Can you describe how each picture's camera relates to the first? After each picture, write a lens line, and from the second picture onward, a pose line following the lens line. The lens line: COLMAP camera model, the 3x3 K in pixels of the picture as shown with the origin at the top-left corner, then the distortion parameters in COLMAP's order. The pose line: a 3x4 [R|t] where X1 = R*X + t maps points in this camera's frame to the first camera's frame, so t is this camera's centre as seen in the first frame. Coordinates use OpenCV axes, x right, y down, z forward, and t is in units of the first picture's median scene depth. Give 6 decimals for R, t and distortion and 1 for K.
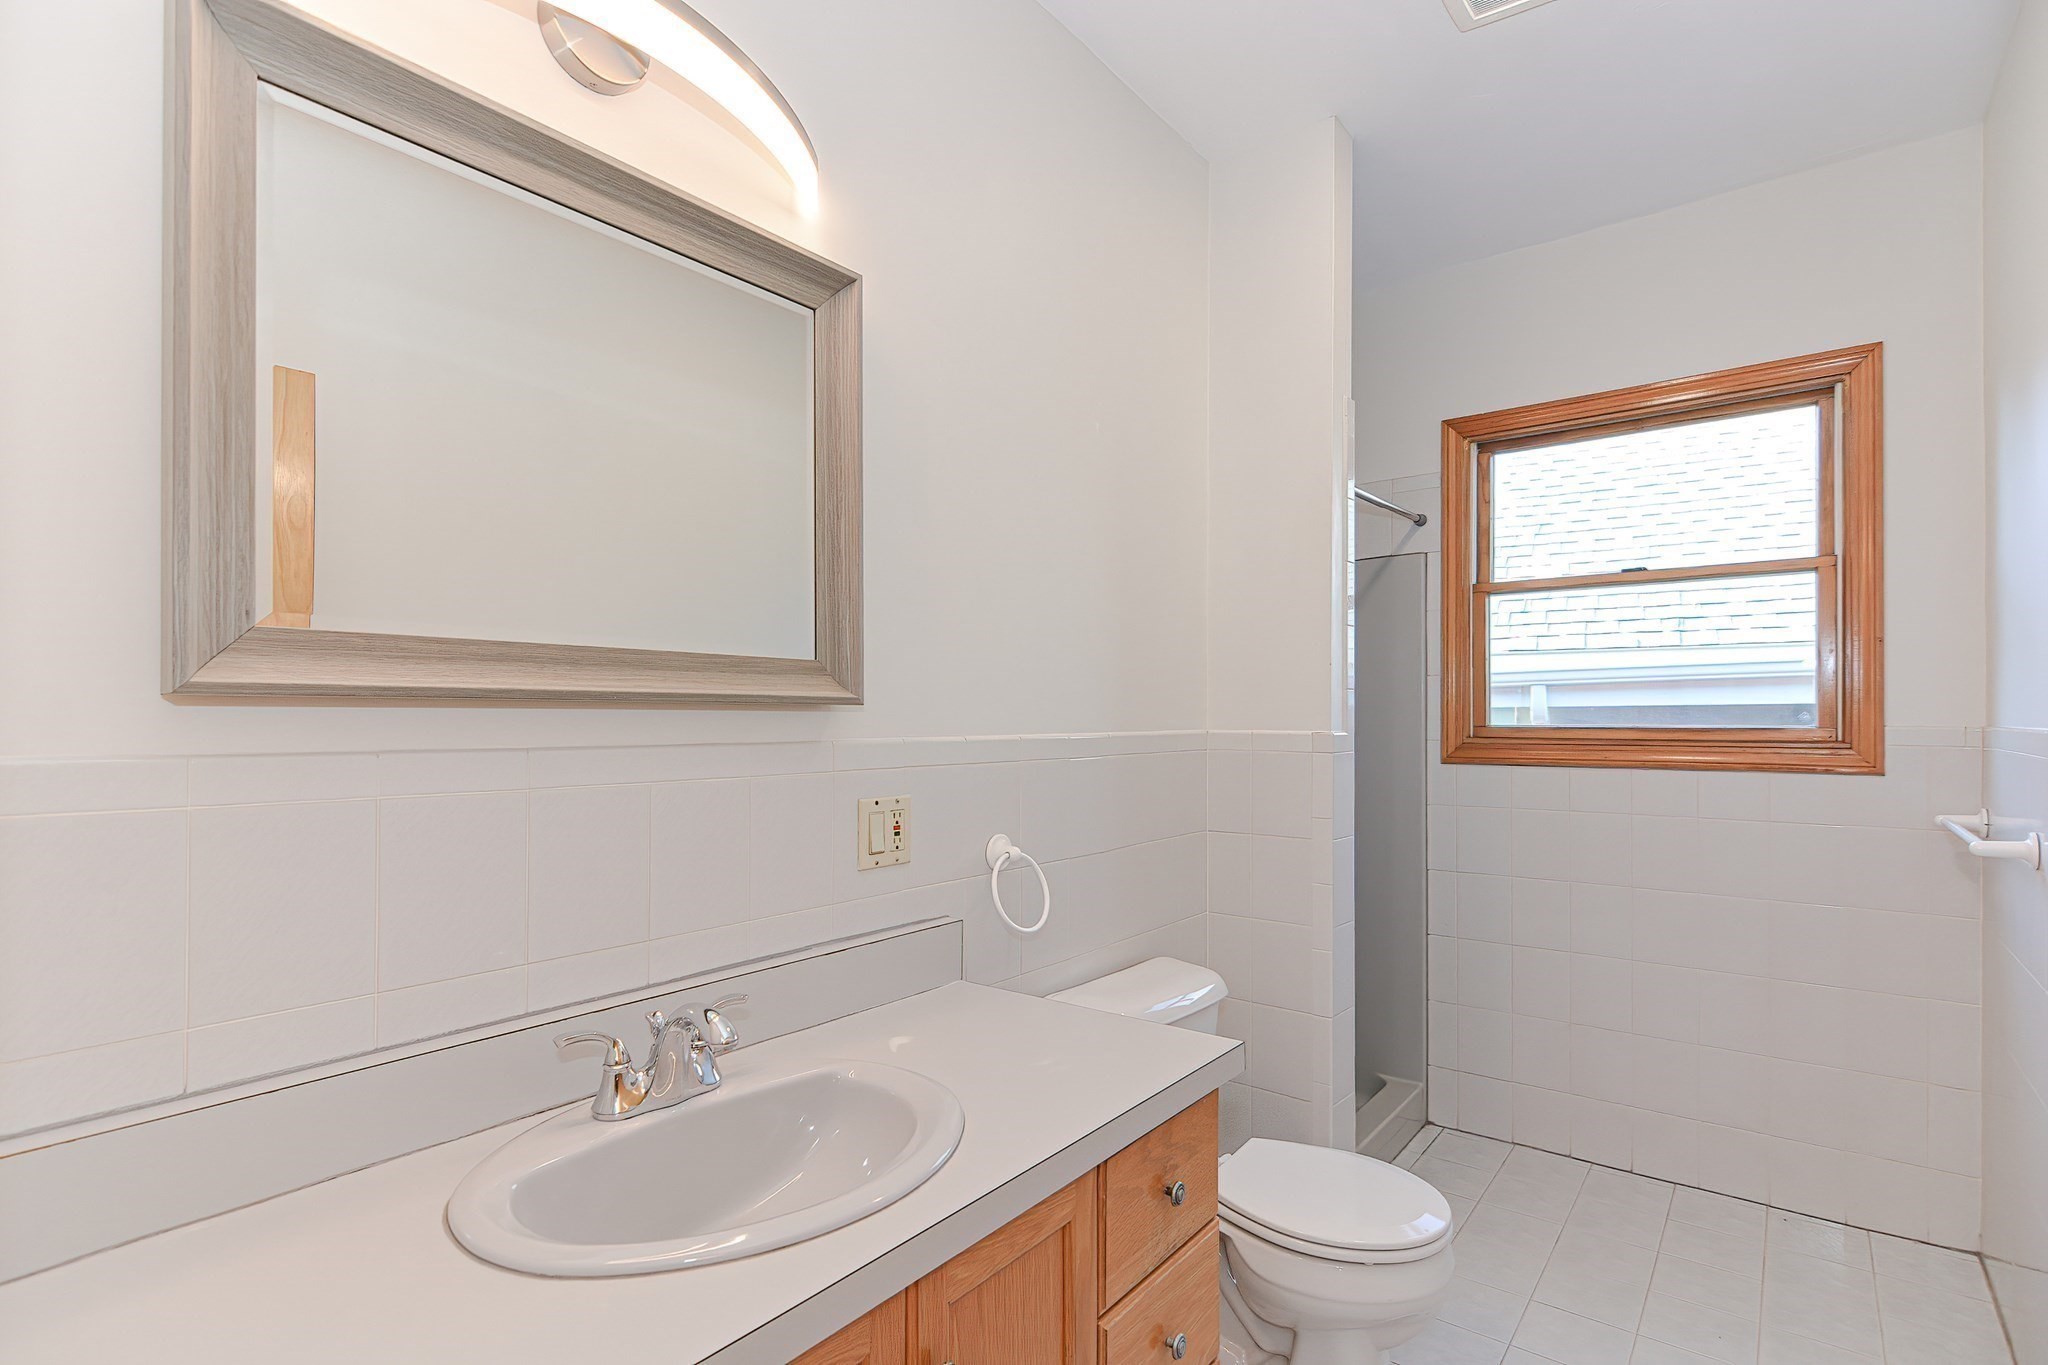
lens RADIAL K [[980.6, 0, 1018.6], [0, 980.6, 721.0], [0, 0, 1]] dist [0.053201, -0.000097]
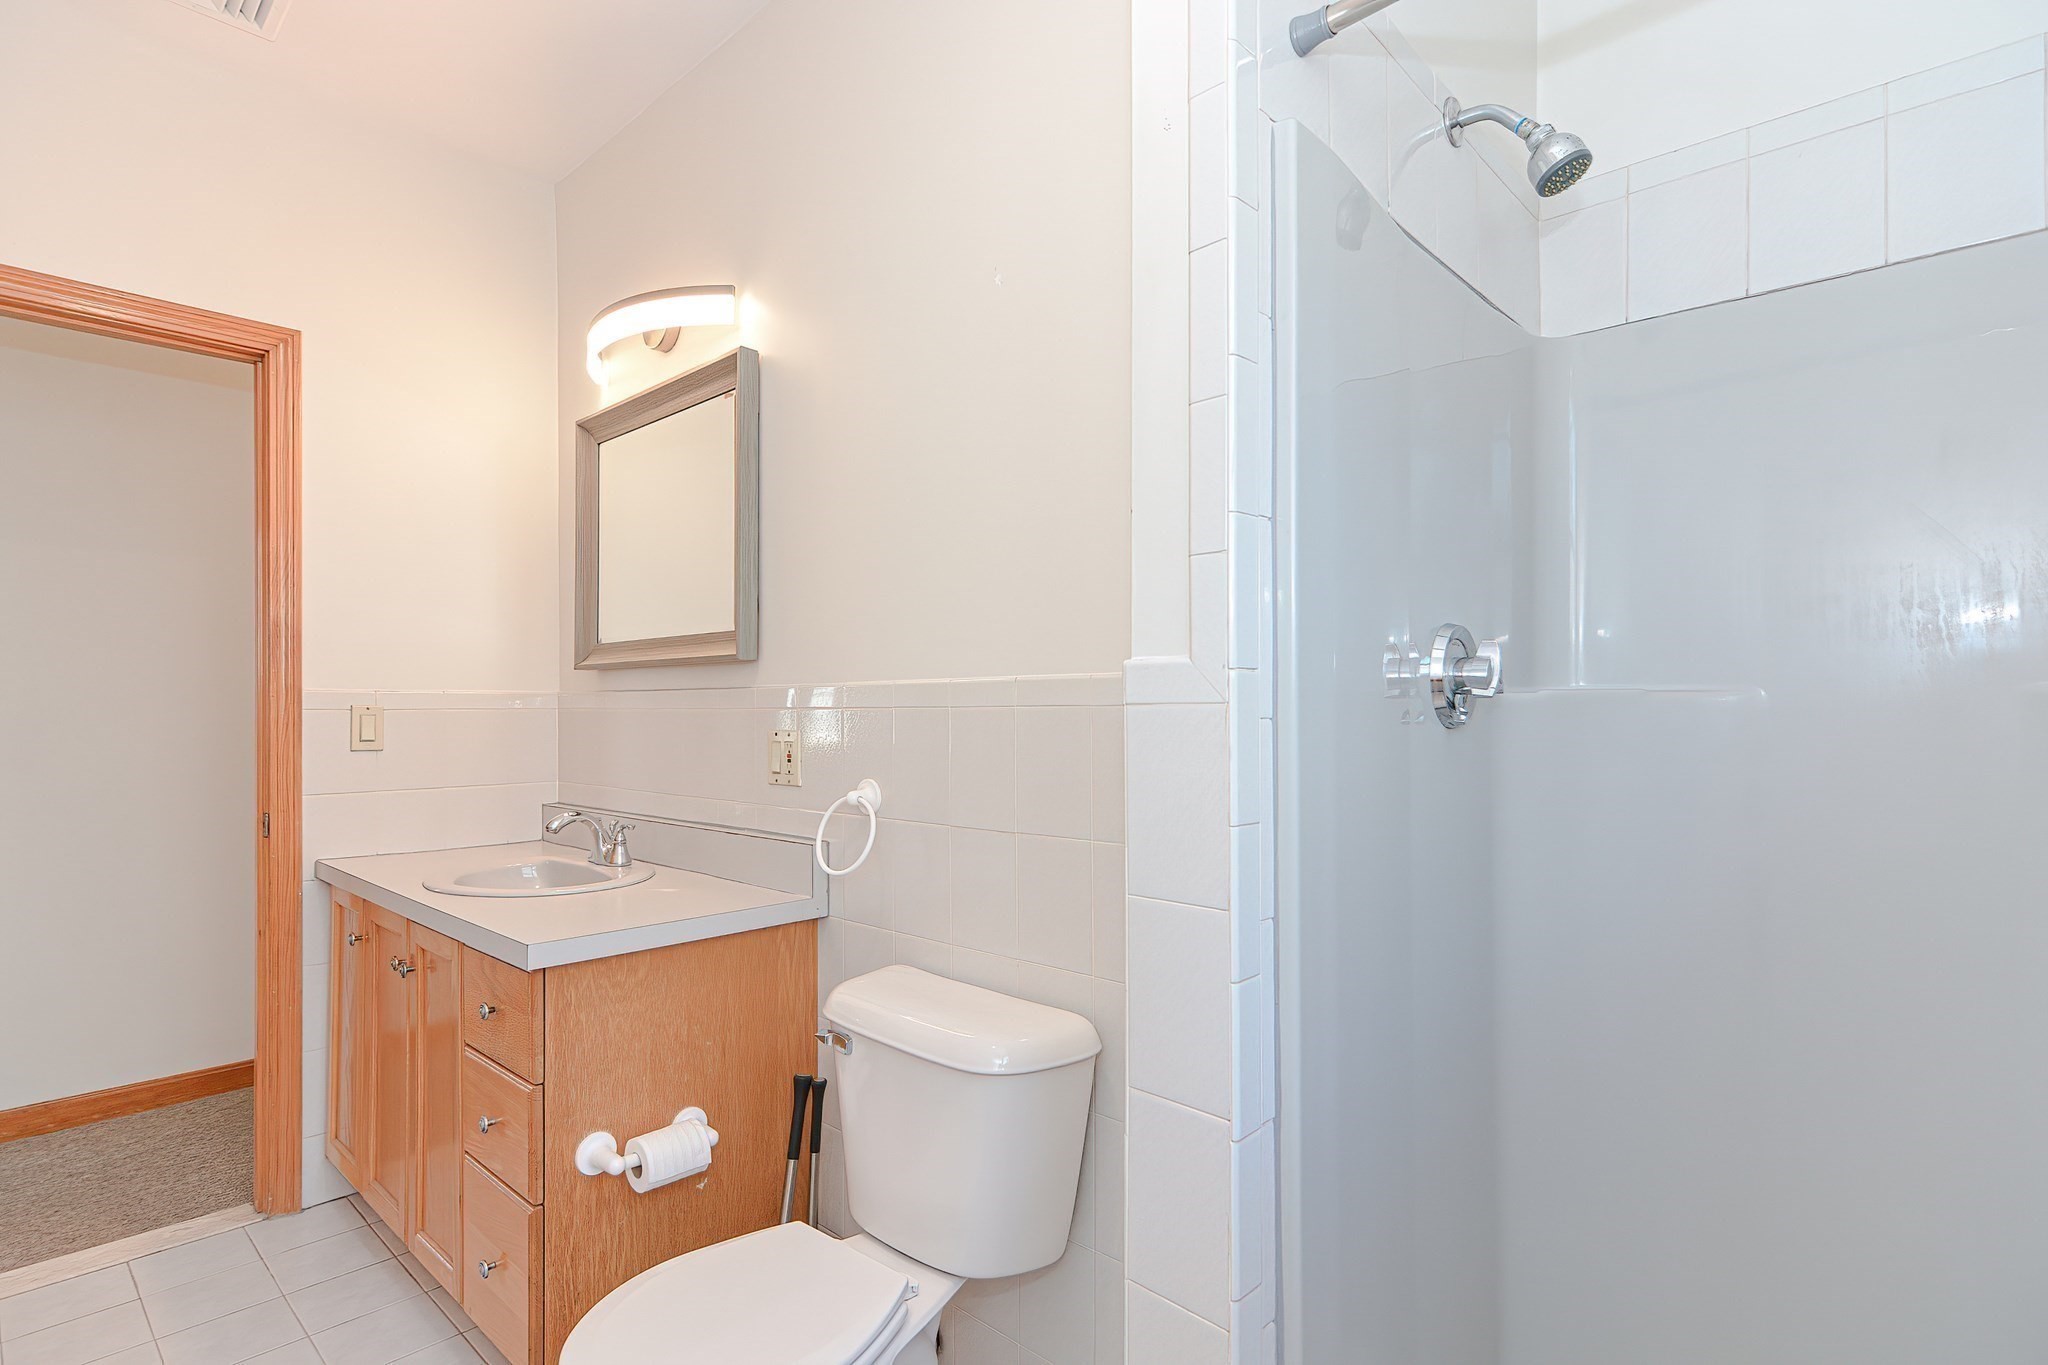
lens RADIAL K [[1011.1, 0, 1031.8], [0, 1011.1, 703.8], [0, 0, 1]] dist [0.010680, -0.009847]
pose [[-0.053764, 0.014493, -0.998449, 1.177268], [0.011547, 0.999837, 0.013891, 0.028521], [0.998487, -0.010782, -0.053922, 1.417633]]
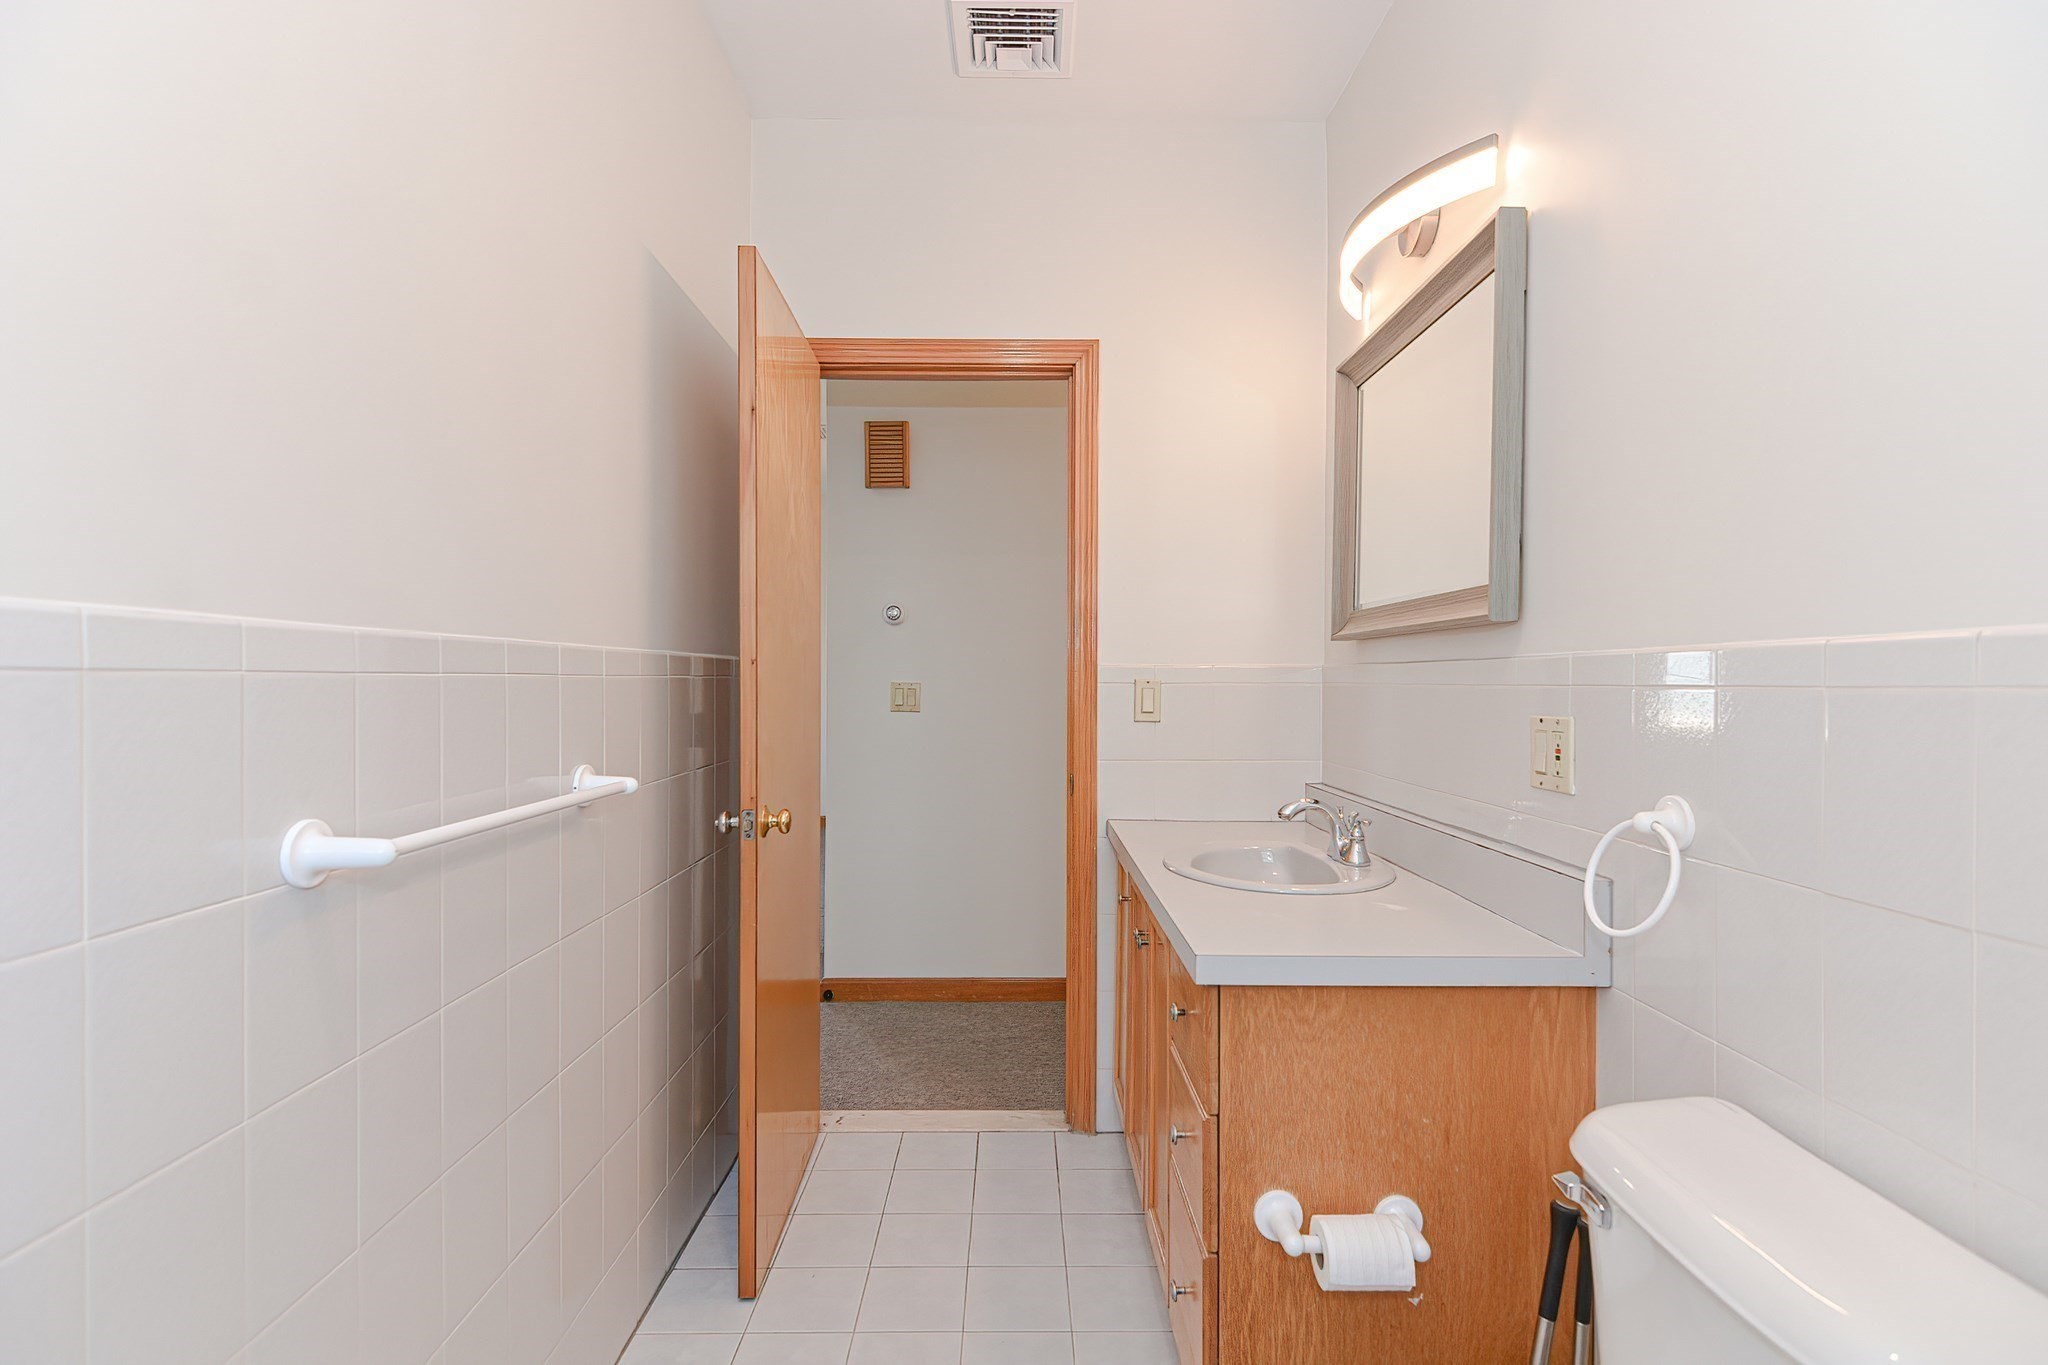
lens RADIAL K [[987.1, 0, 1023.5], [0, 987.1, 693.2], [0, 0, 1]] dist [0.019172, -0.011306]
pose [[-0.767706, 0.028847, -0.640152, 0.862451], [0.021026, 0.999582, 0.019828, 0.027245], [0.640457, 0.001762, -0.767992, 1.426226]]
